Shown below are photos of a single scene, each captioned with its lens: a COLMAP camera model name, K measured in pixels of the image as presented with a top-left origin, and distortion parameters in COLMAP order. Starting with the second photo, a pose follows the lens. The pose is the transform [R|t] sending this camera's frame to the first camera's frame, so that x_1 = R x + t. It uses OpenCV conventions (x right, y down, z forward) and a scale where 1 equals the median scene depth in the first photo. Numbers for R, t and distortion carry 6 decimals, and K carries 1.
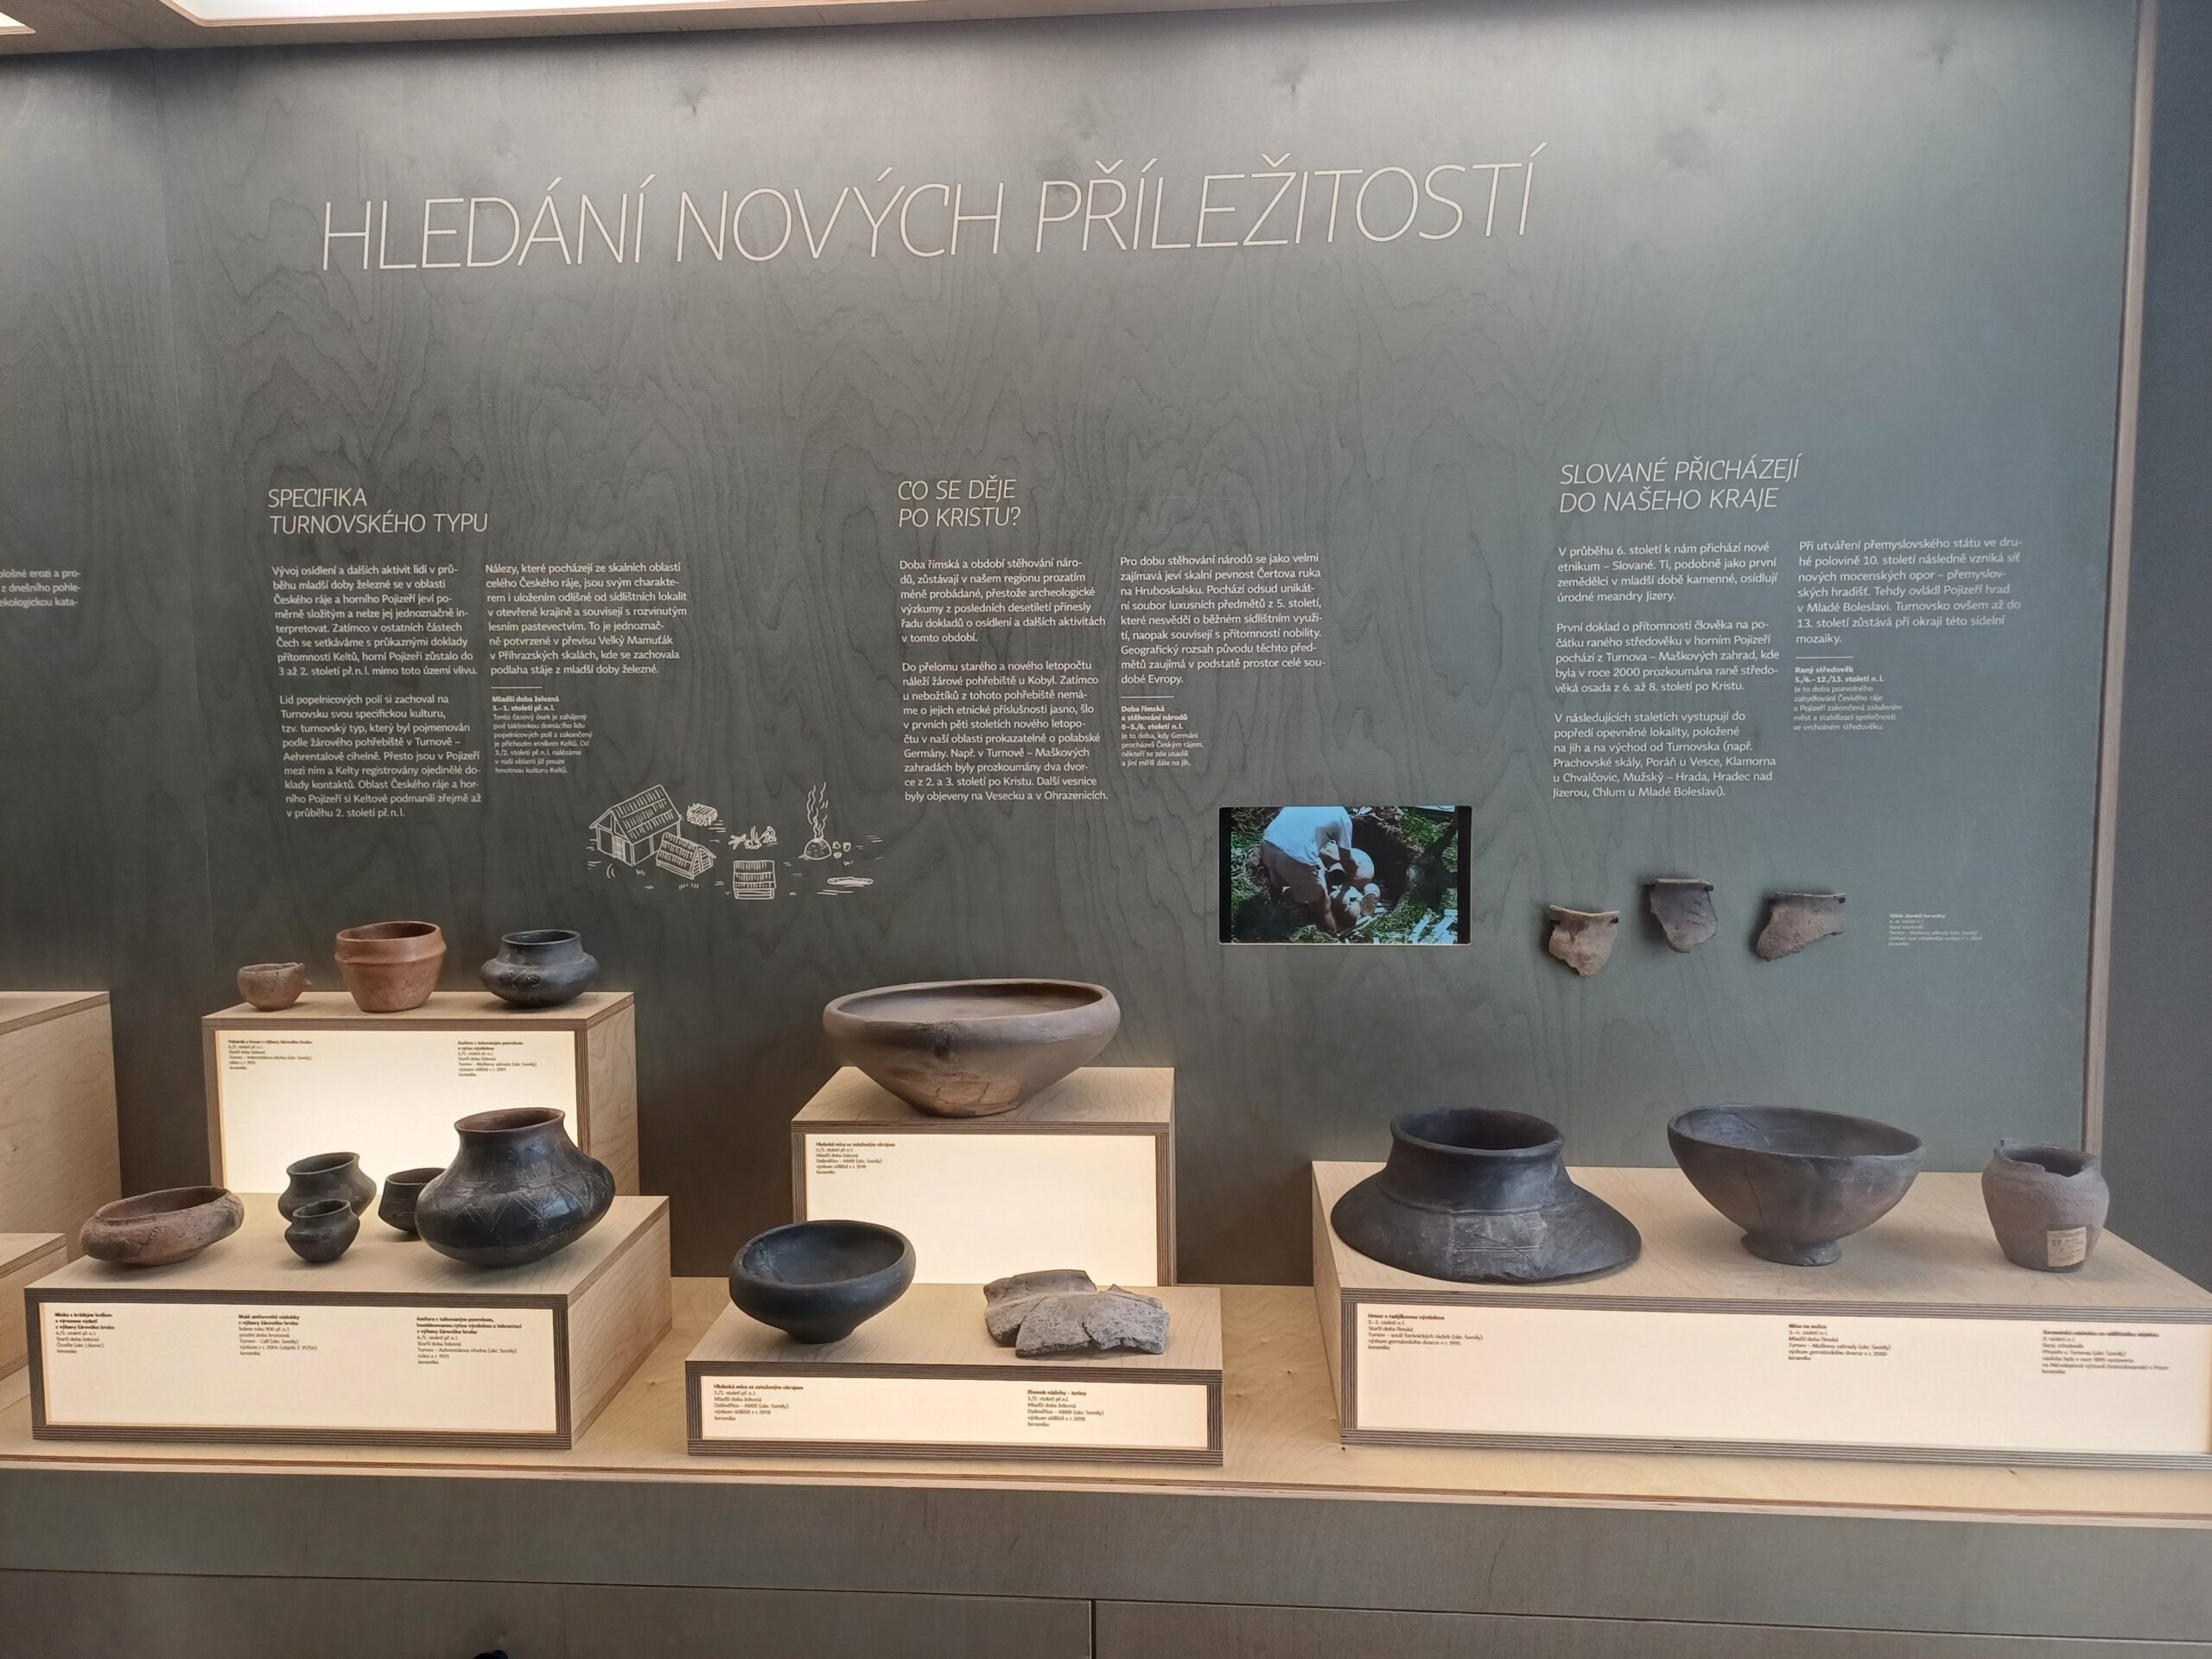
lens RADIAL K [[1616.6, 0, 1064.2], [0, 1616.6, 832.0], [0, 0, 1]] dist [0.085400, -0.088887]
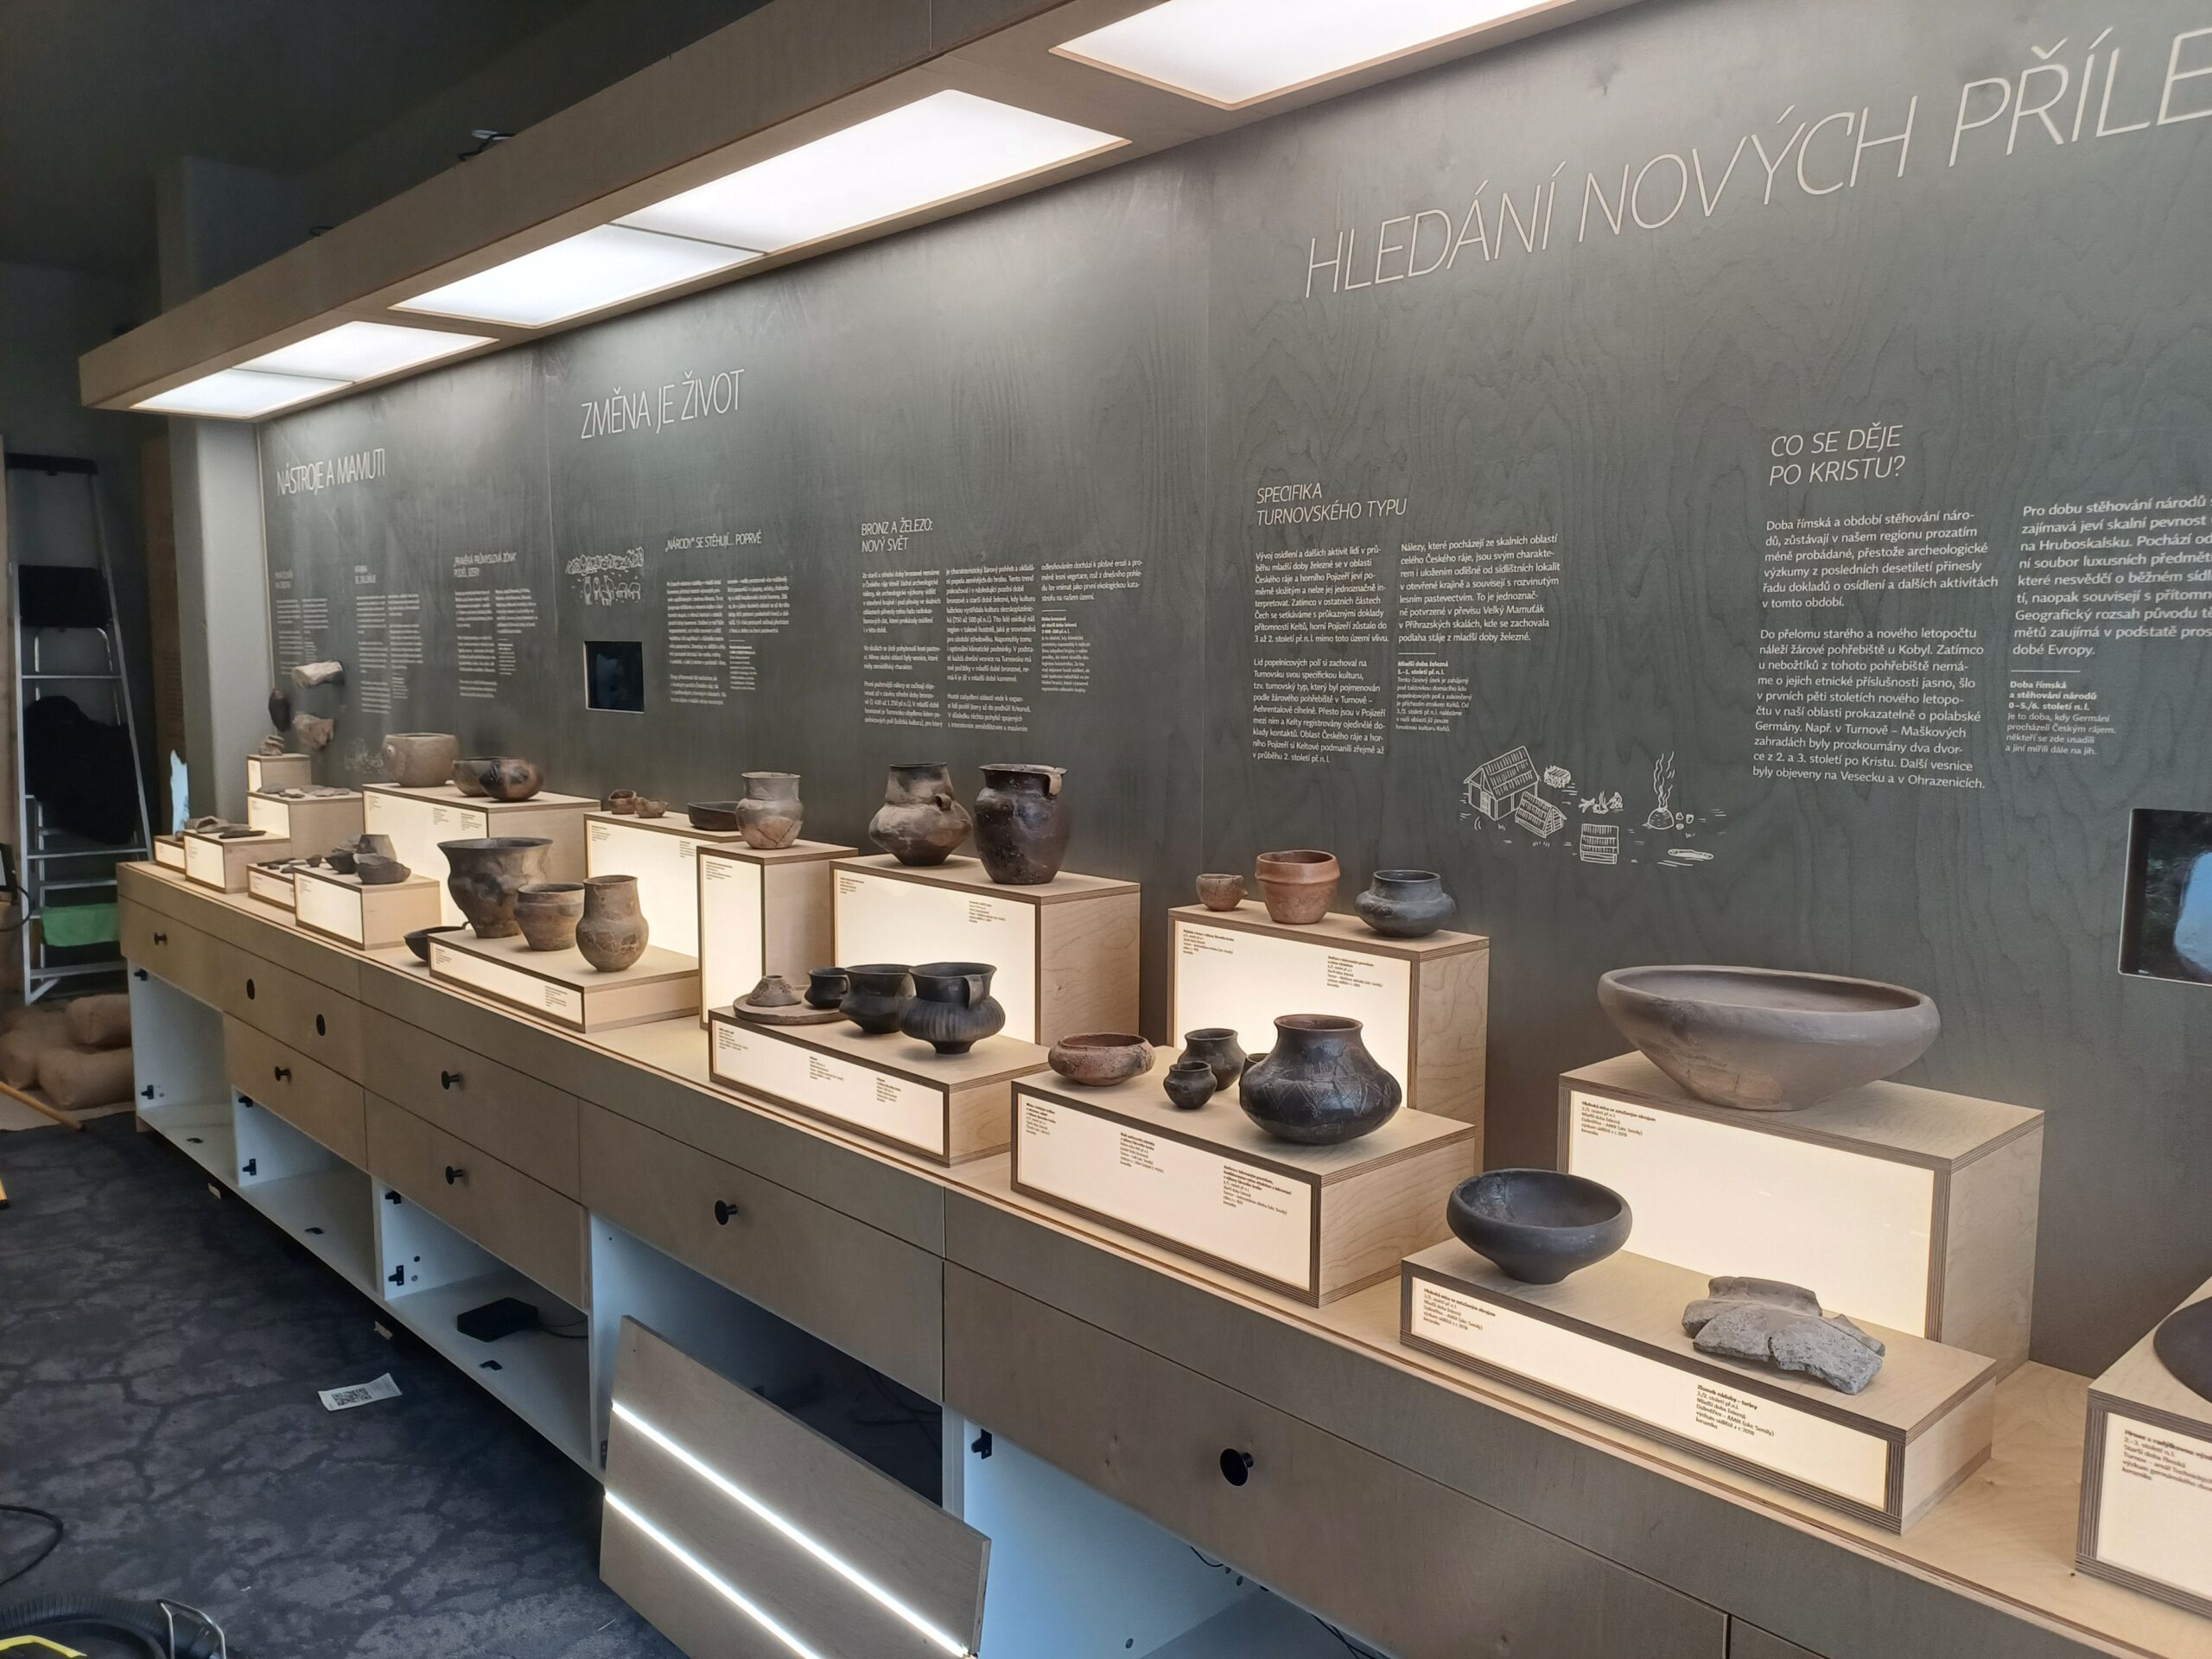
lens RADIAL K [[1616.6, 0, 1107.4], [0, 1616.6, 847.8], [0, 0, 1]] dist [0.085400, -0.088887]
pose [[0.738103, 0.094339, -0.668060, 0.270640], [-0.074537, 0.995517, 0.058229, -0.004715], [0.670558, 0.006817, 0.741825, 0.031386]]
